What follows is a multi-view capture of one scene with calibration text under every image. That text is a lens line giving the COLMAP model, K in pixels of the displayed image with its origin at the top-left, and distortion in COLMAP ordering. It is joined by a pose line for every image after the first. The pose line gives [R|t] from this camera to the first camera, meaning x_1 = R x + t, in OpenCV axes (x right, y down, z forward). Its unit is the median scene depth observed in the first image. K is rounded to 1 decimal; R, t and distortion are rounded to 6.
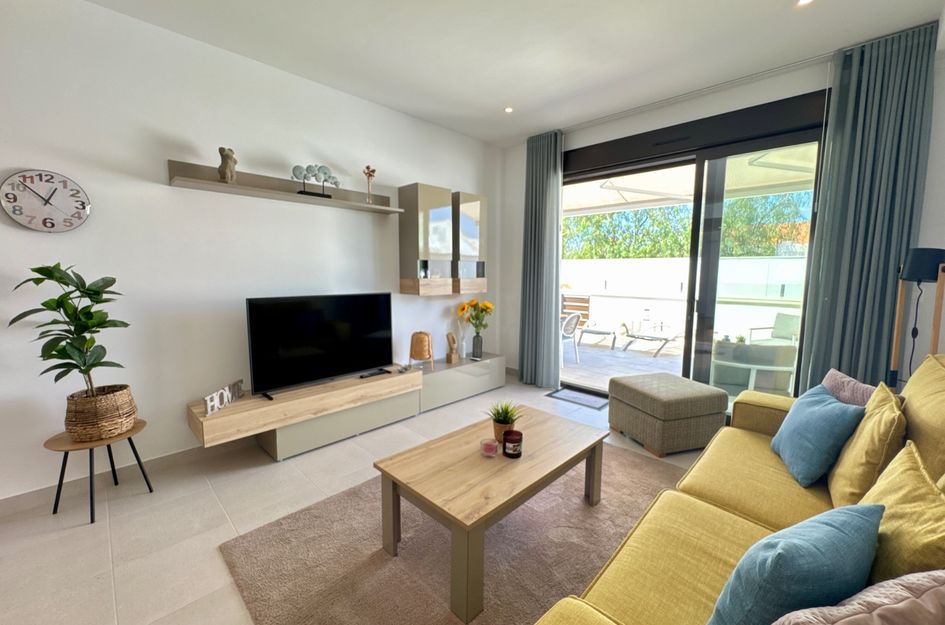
lens RADIAL K [[376.8, 0, 478.5], [0, 376.8, 312.0], [0, 0, 1]] dist [-0.003503, 0.000446]
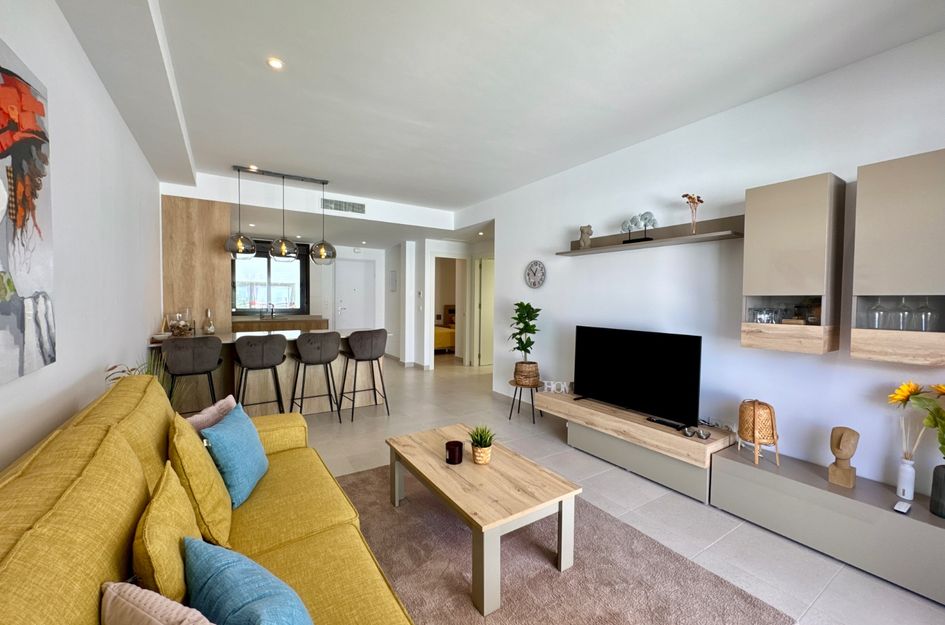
lens RADIAL K [[376.8, 0, 471.3], [0, 376.8, 313.6], [0, 0, 1]] dist [-0.003503, 0.000446]
pose [[-0.224358, 0.029652, -0.974056, 0.747178], [-0.120019, 0.991087, 0.057815, -0.098389], [0.967088, 0.129877, -0.218799, 0.766582]]
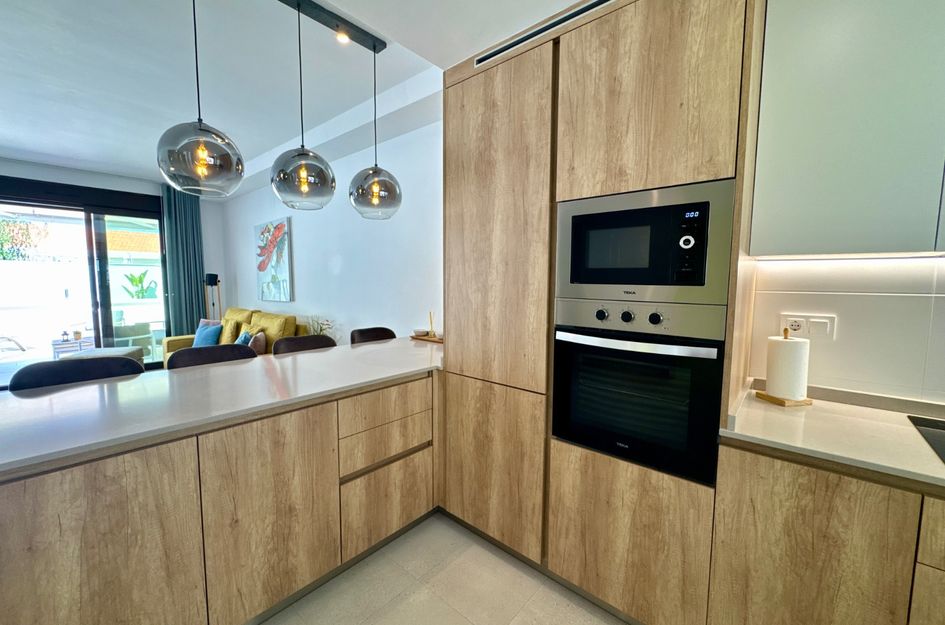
lens RADIAL K [[376.8, 0, 469.4], [0, 376.8, 311.0], [0, 0, 1]] dist [-0.003503, 0.000446]
pose [[-0.054727, -0.093958, 0.994071, -1.193069], [0.102010, 0.989828, 0.099173, 0.016036], [-0.993277, 0.106833, -0.044586, -0.513313]]
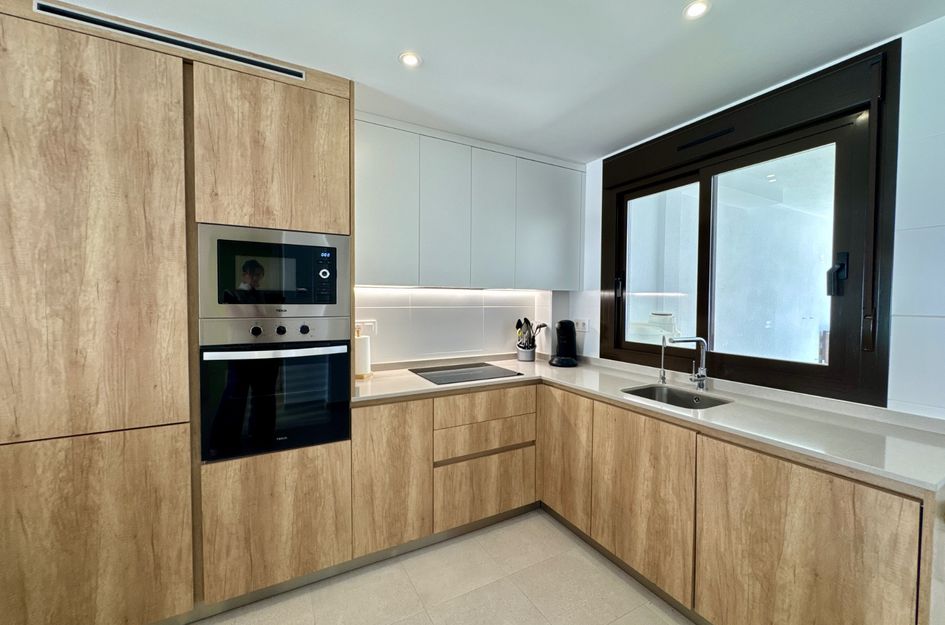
lens RADIAL K [[376.8, 0, 475.4], [0, 376.8, 312.2], [0, 0, 1]] dist [-0.003503, 0.000446]
pose [[-0.956699, -0.021719, 0.290269, -1.186575], [0.019211, 0.990327, 0.137416, -0.010312], [-0.290446, 0.137042, -0.947027, -0.278125]]
